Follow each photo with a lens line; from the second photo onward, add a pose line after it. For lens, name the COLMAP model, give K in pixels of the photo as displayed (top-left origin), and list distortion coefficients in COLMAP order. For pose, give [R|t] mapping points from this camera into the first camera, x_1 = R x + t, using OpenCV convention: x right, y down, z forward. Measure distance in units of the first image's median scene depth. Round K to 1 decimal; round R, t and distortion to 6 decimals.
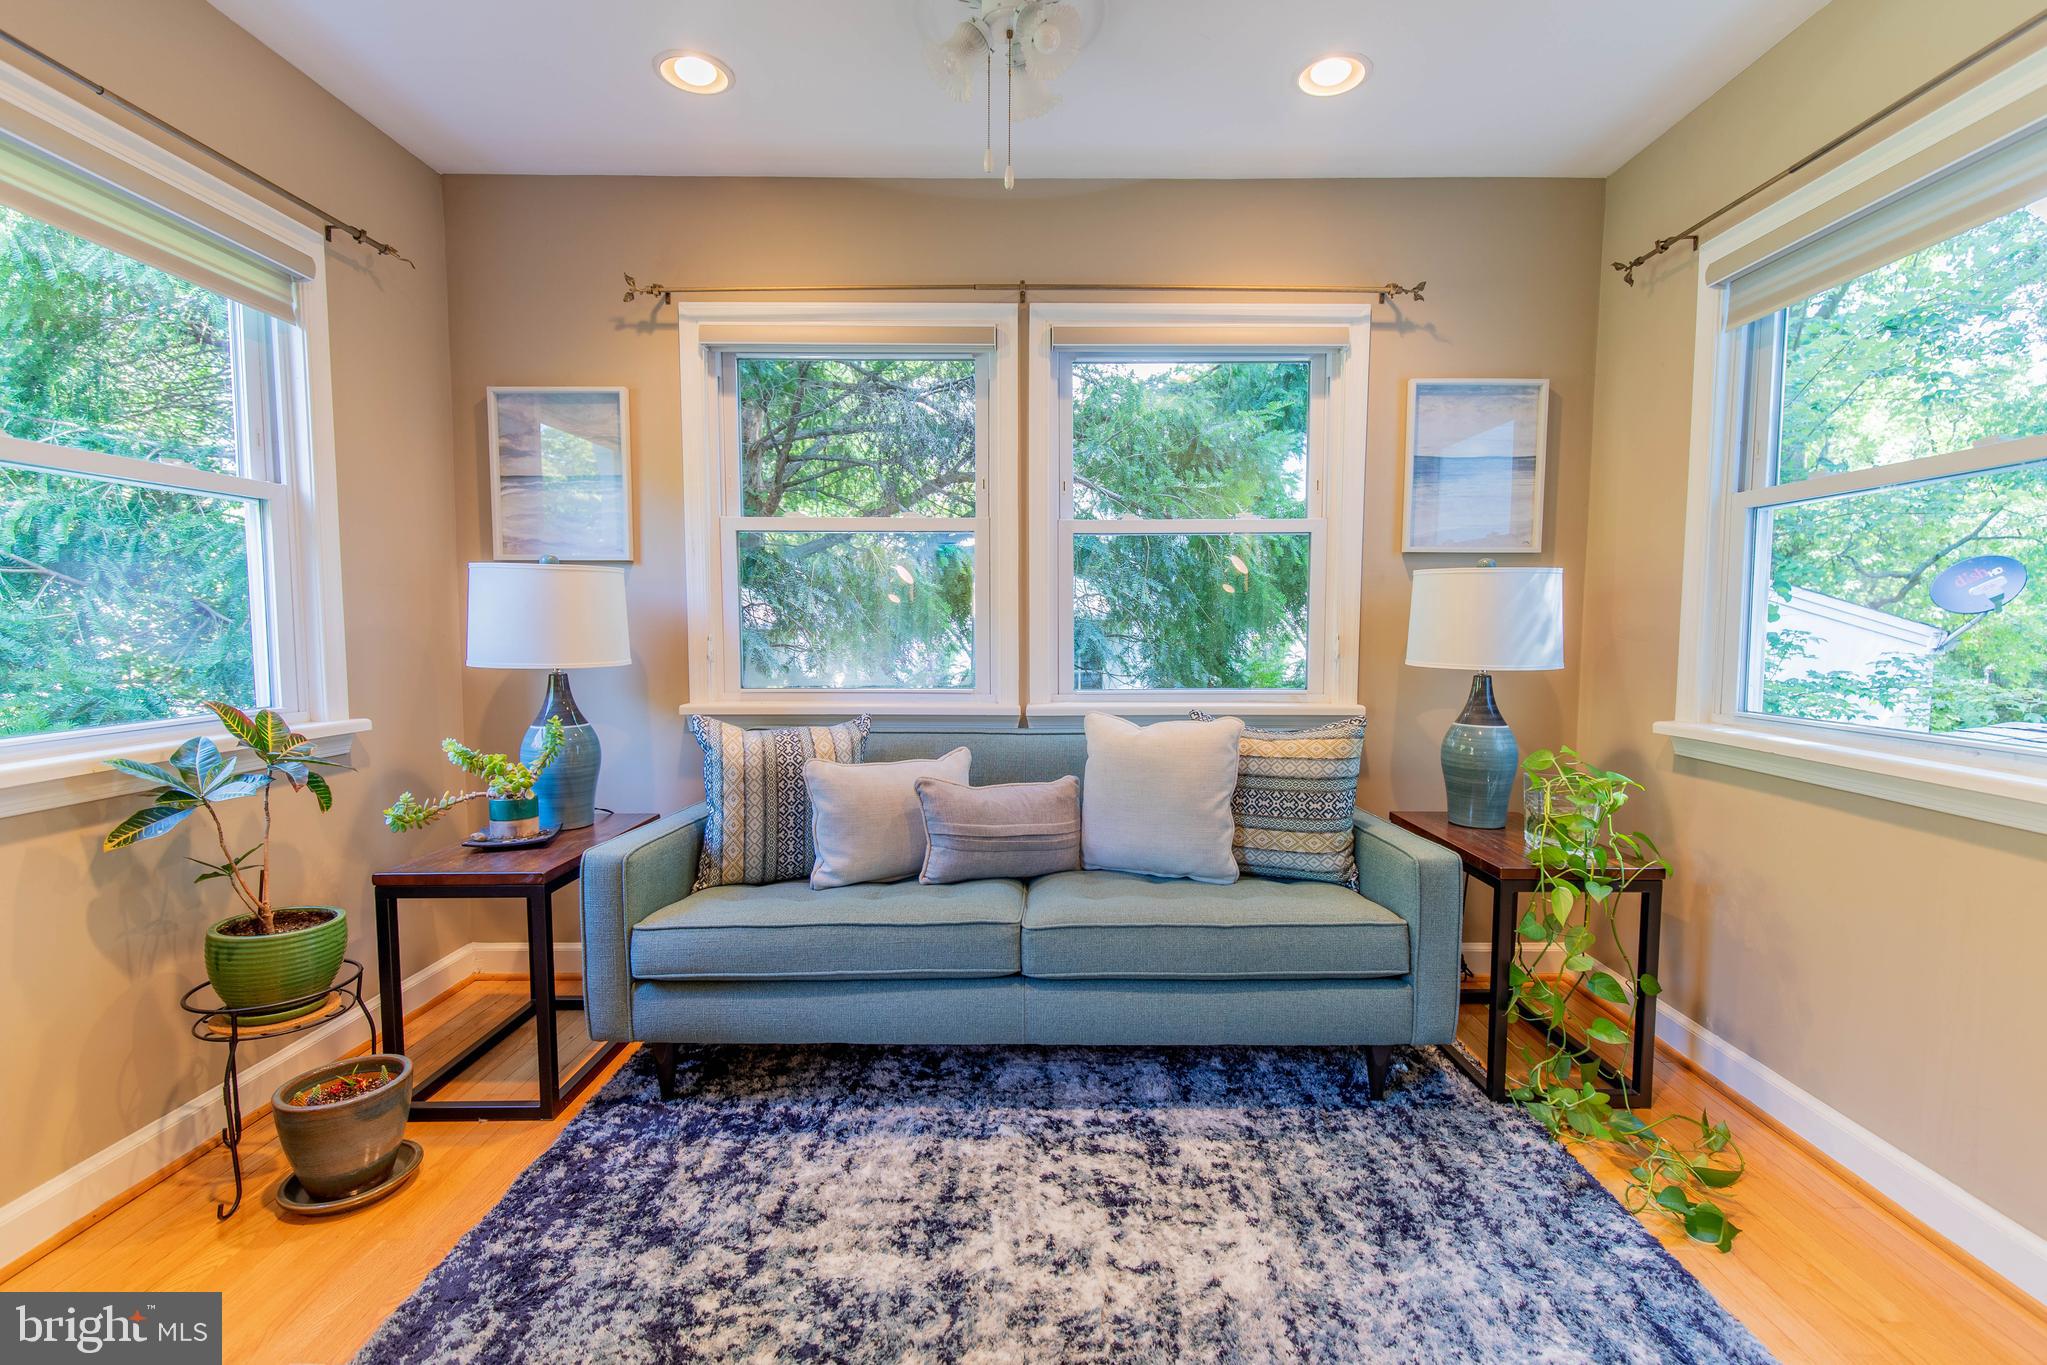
lens RADIAL K [[953.2, 0, 1032.8], [0, 953.2, 692.9], [0, 0, 1]] dist [0.014976, -0.004935]
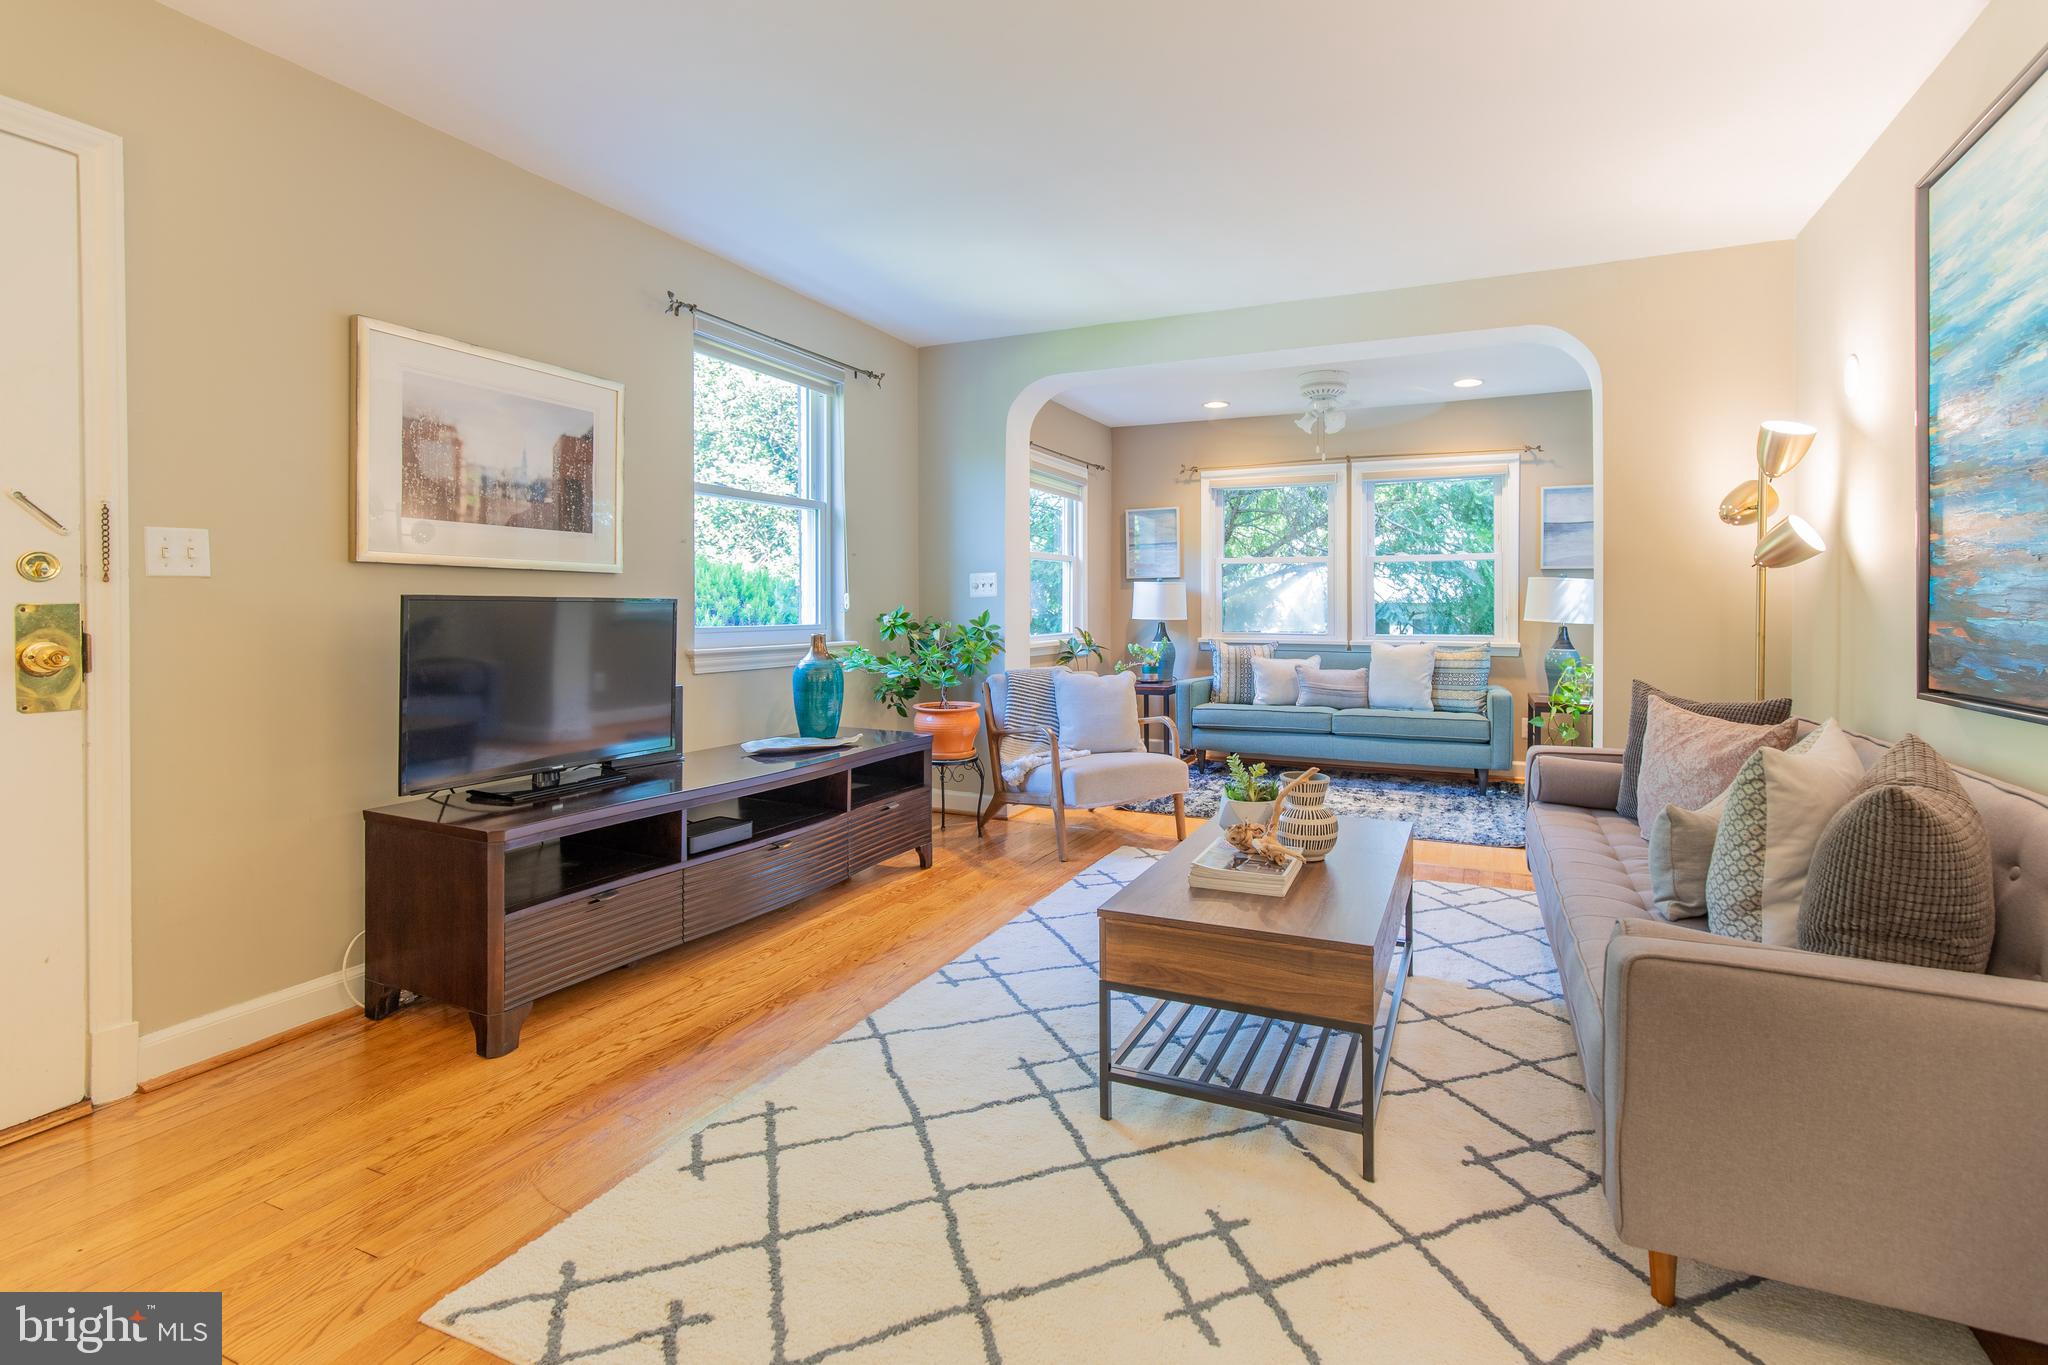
lens RADIAL K [[953.7, 0, 1075.2], [0, 953.7, 601.8], [0, 0, 1]] dist [0.014976, -0.004935]
pose [[0.918868, -0.003281, -0.394552, 0.342630], [-0.028397, 0.996822, -0.074423, 0.130293], [0.393543, 0.079589, 0.915855, -1.569987]]
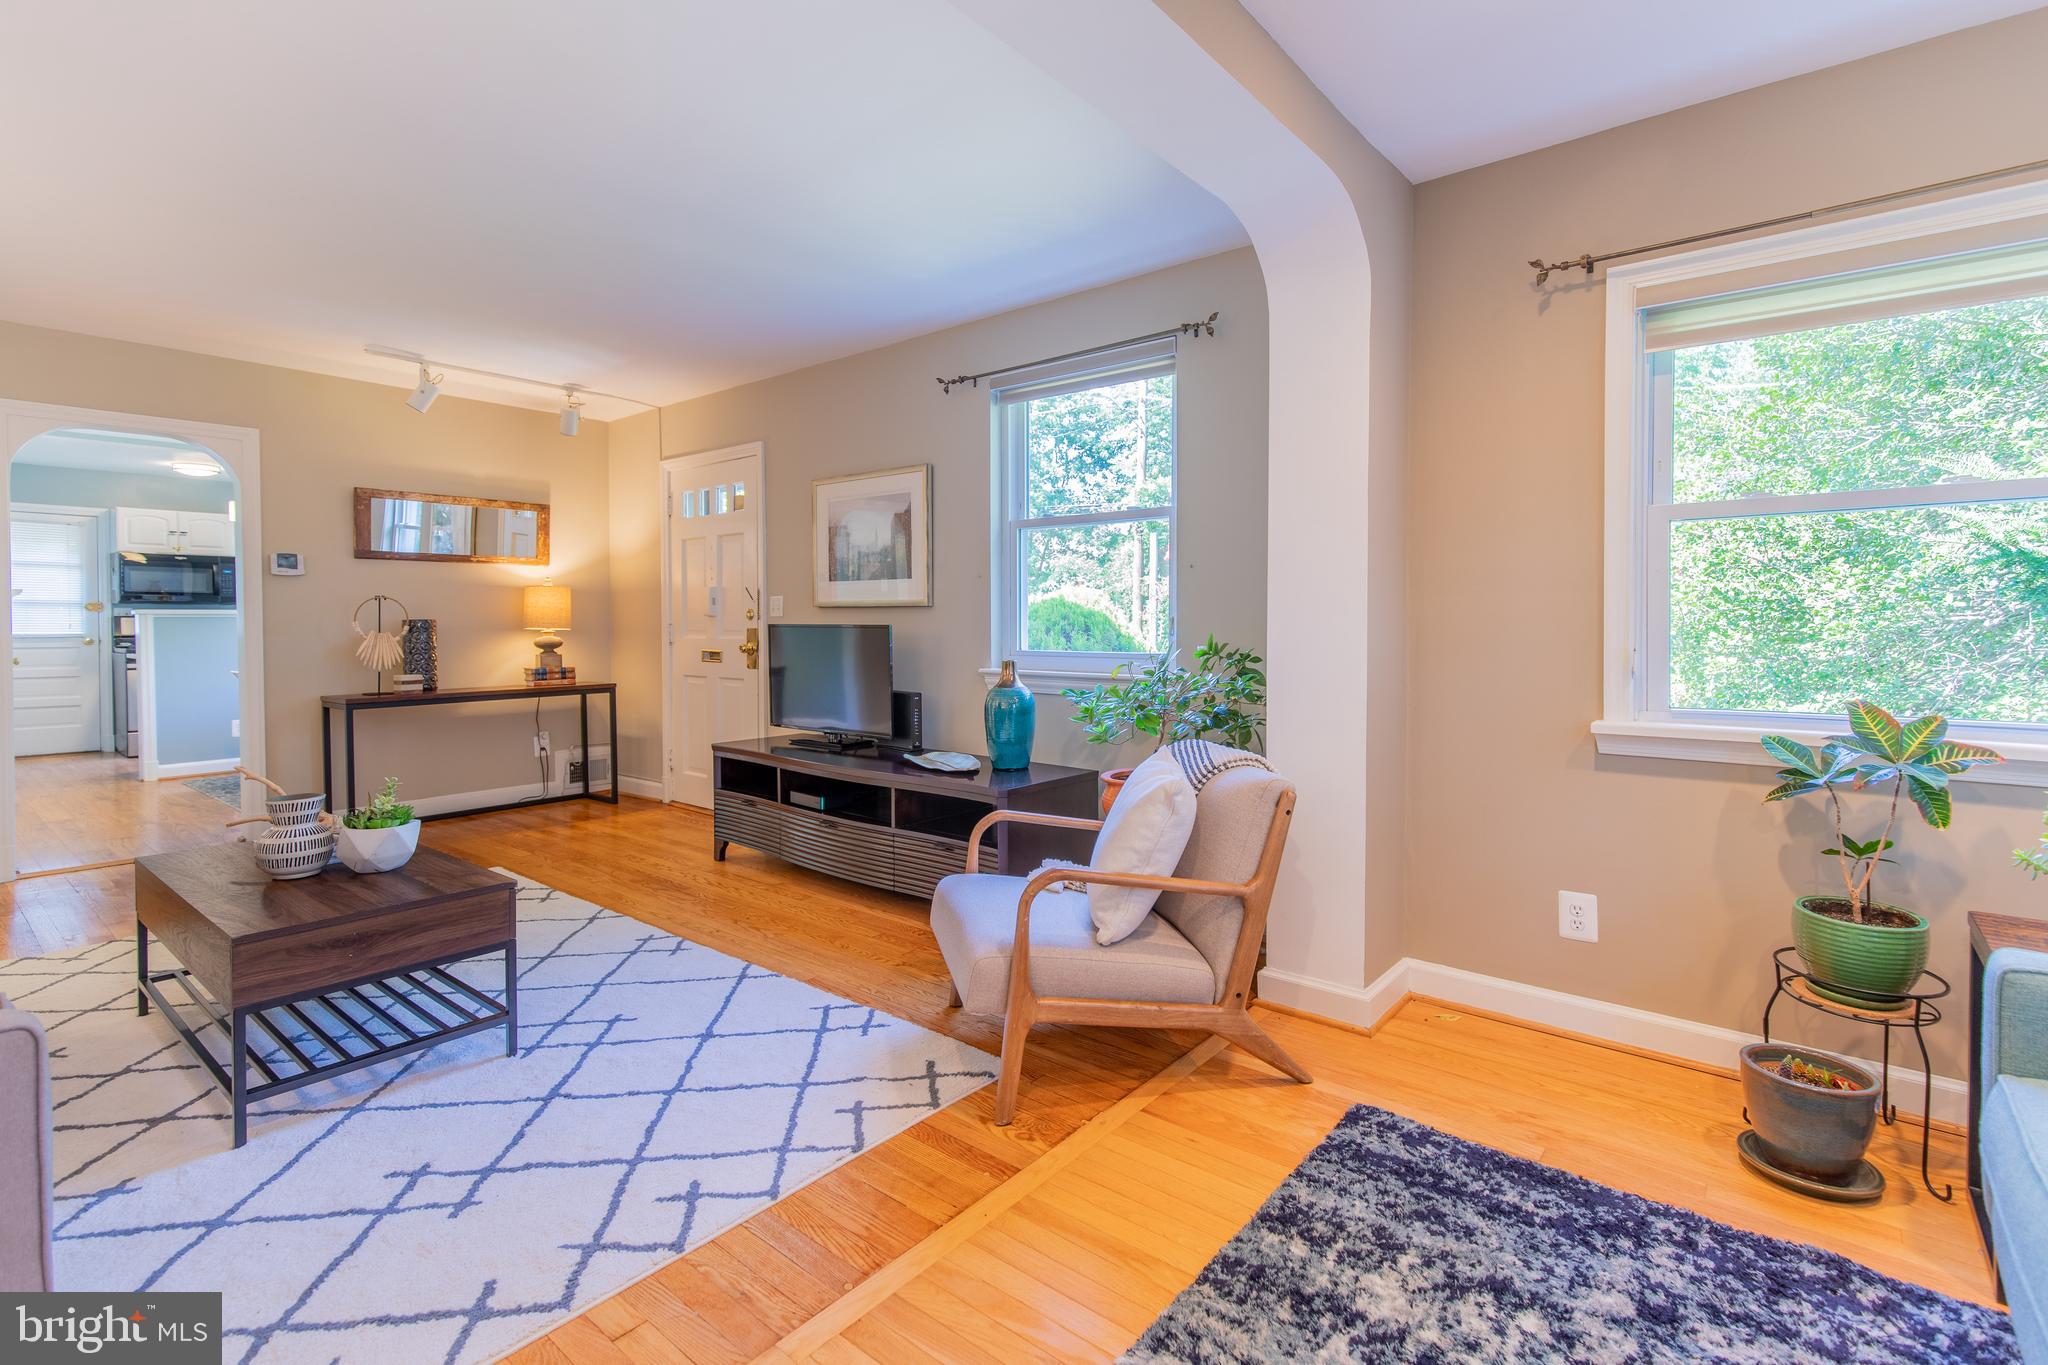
lens RADIAL K [[953.7, 0, 1074.4], [0, 953.7, 639.8], [0, 0, 1]] dist [0.014976, -0.004935]
pose [[-0.619765, 0.009660, -0.784728, 0.462562], [-0.061728, 0.996226, 0.061015, -0.057928], [0.782356, 0.086255, -0.616830, 0.765398]]
